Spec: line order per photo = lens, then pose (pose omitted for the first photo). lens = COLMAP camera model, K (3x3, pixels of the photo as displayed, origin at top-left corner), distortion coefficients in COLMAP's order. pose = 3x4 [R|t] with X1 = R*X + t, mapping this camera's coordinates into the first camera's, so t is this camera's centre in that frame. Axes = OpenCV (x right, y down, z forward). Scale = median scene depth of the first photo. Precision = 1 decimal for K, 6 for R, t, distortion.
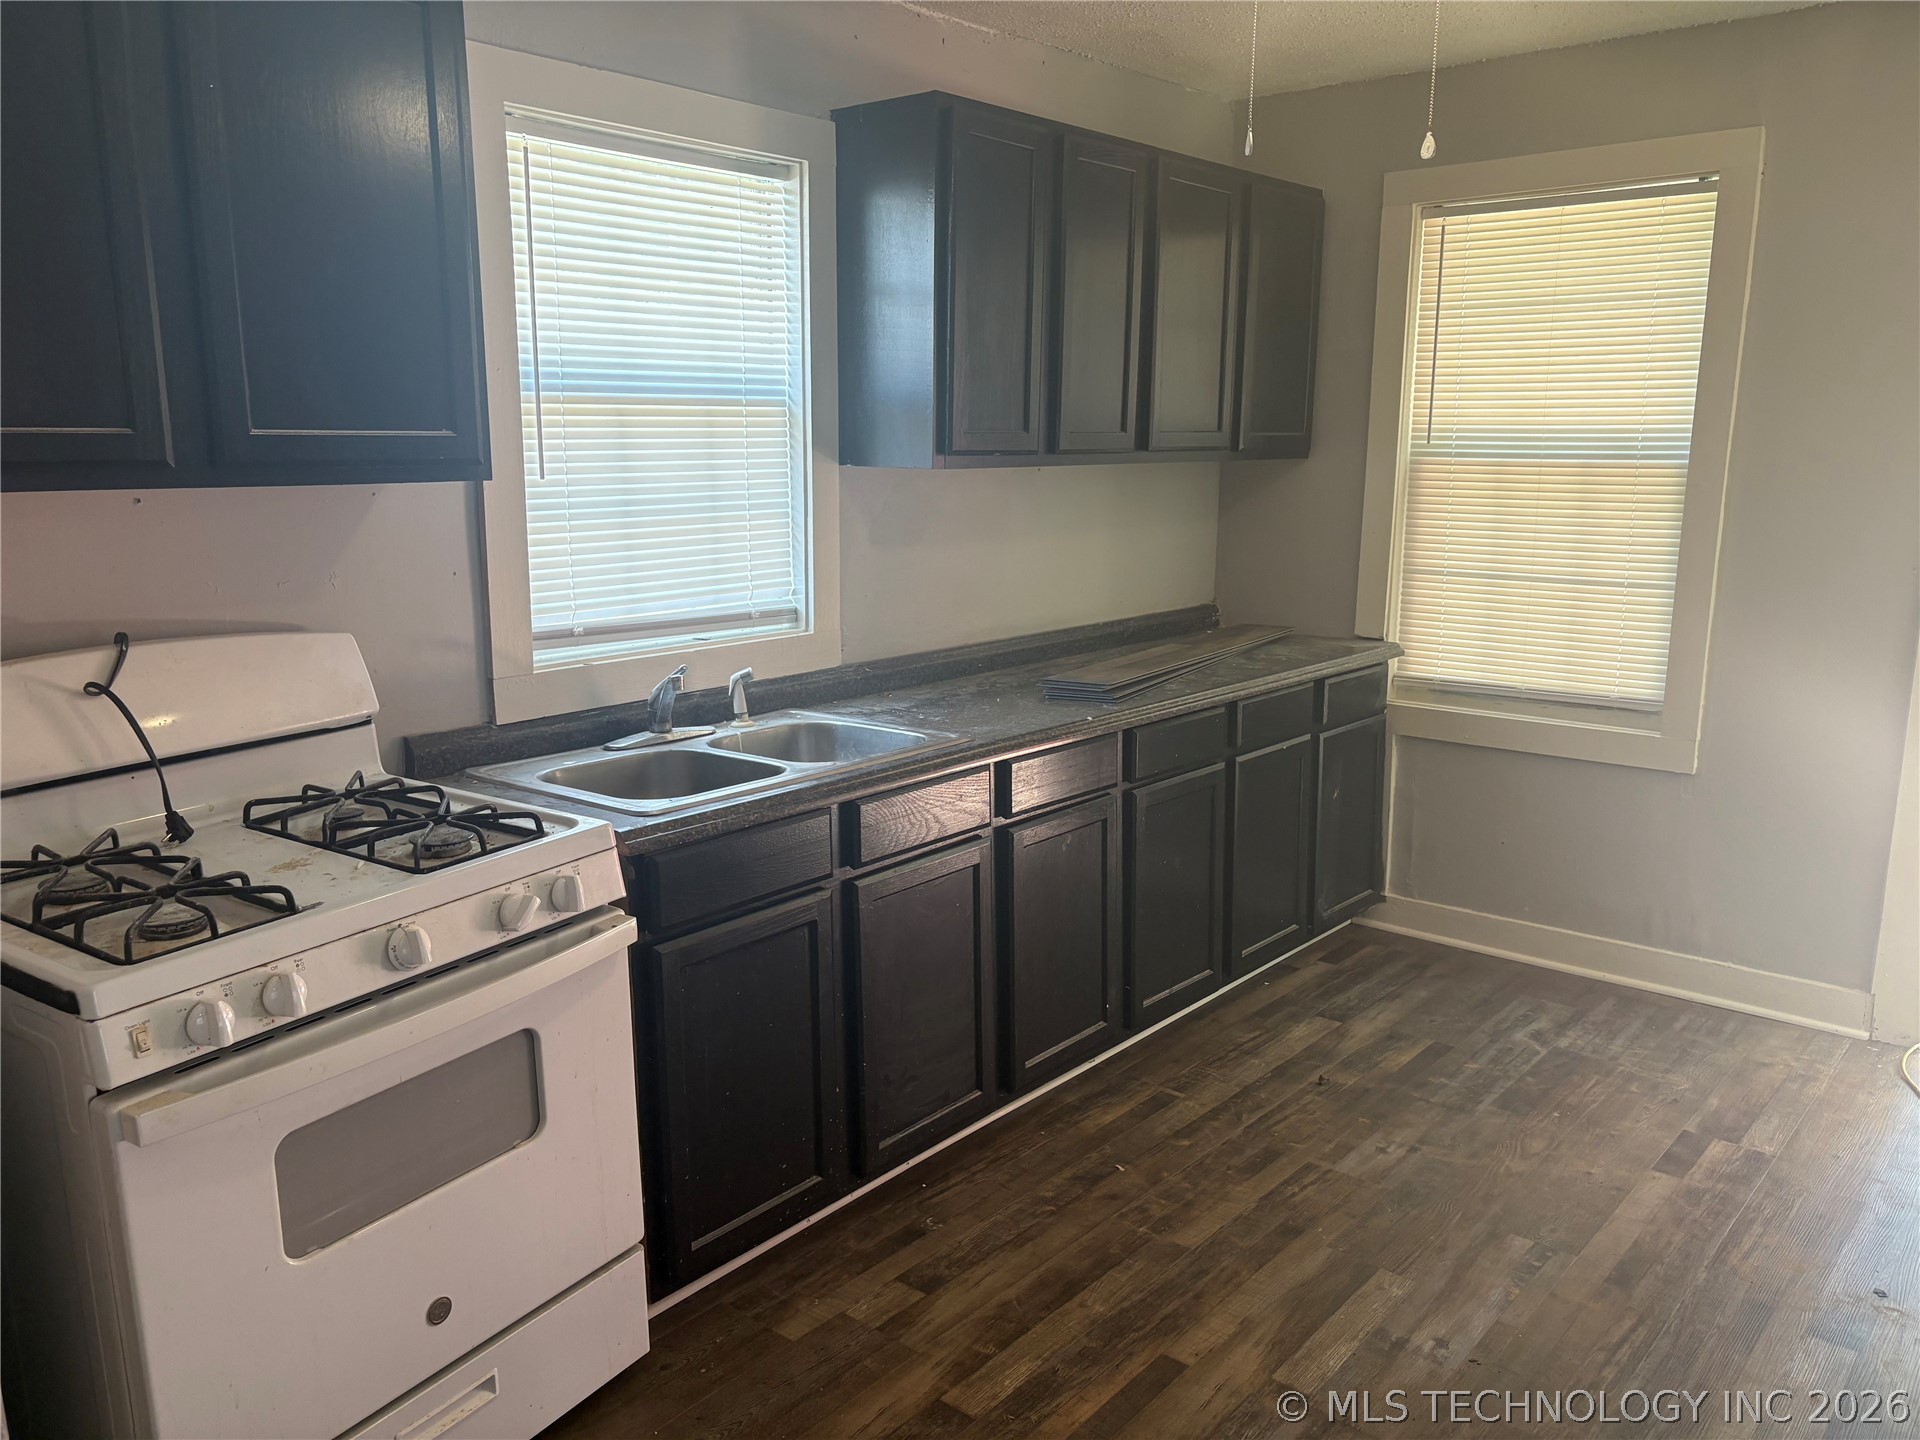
lens RADIAL K [[1449.6, 0, 959.0], [0, 1449.6, 718.0], [0, 0, 1]] dist [0.045573, -0.045726]
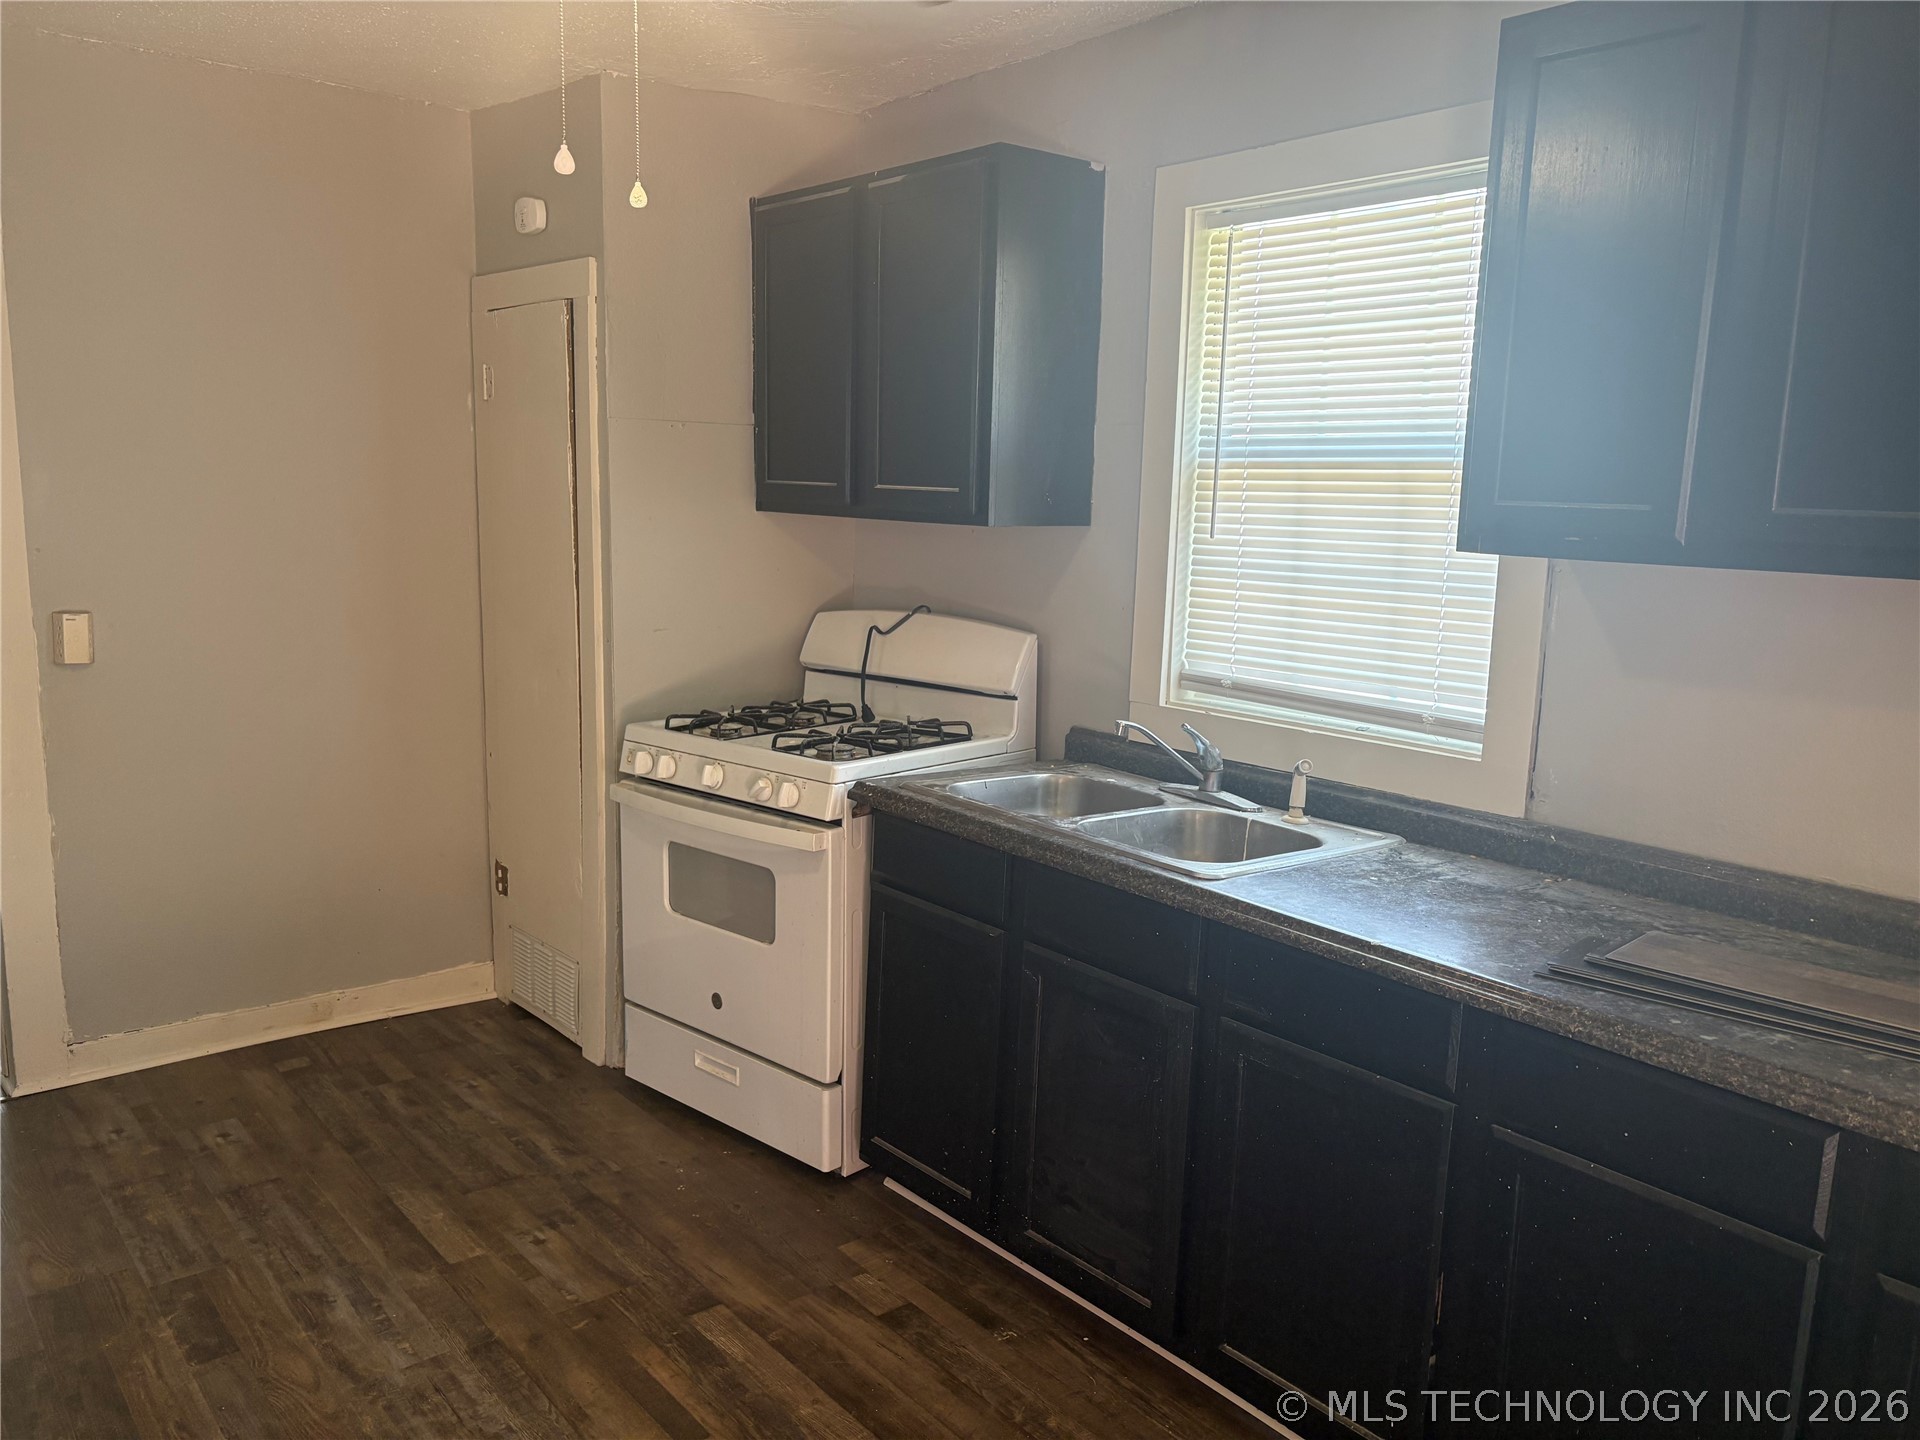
lens RADIAL K [[1449.6, 0, 960.4], [0, 1449.6, 721.9], [0, 0, 1]] dist [0.045573, -0.045726]
pose [[-0.157252, 0.145632, -0.976762, 0.896565], [-0.230374, 0.956370, 0.179680, -0.198301], [0.960312, 0.253275, -0.116841, 1.057187]]
